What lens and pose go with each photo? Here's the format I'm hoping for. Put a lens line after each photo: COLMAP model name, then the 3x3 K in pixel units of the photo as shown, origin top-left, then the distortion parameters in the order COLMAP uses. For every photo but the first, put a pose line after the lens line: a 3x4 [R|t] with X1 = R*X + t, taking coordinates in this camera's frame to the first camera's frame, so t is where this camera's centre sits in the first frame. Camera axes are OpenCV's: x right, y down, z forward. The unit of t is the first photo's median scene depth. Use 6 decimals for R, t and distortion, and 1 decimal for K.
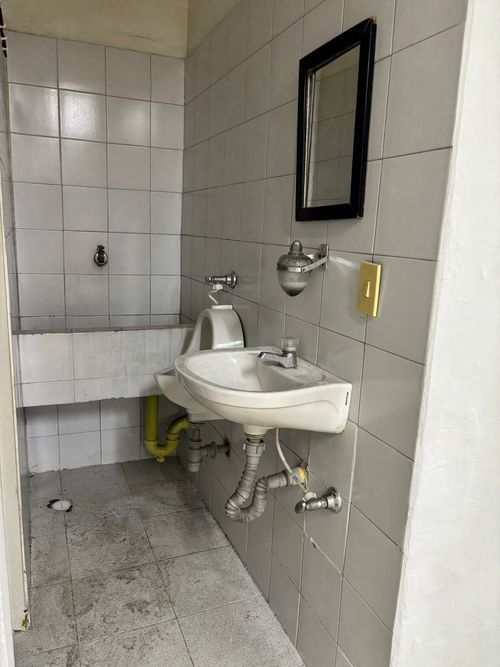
lens RADIAL K [[497.7, 0, 250.0], [0, 497.7, 333.5], [0, 0, 1]] dist [0.001831, 0.000203]
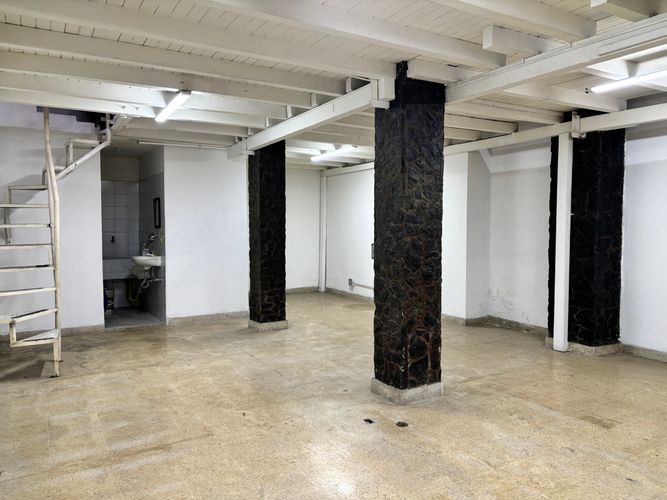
lens RADIAL K [[497.7, 0, 333.5], [0, 497.7, 250.0], [0, 0, 1]] dist [0.001831, 0.000203]
pose [[0.988783, -0.048189, 0.141370, 1.179695], [0.068950, 0.986901, -0.145849, 0.867591], [-0.132490, 0.153961, 0.979154, -4.219688]]
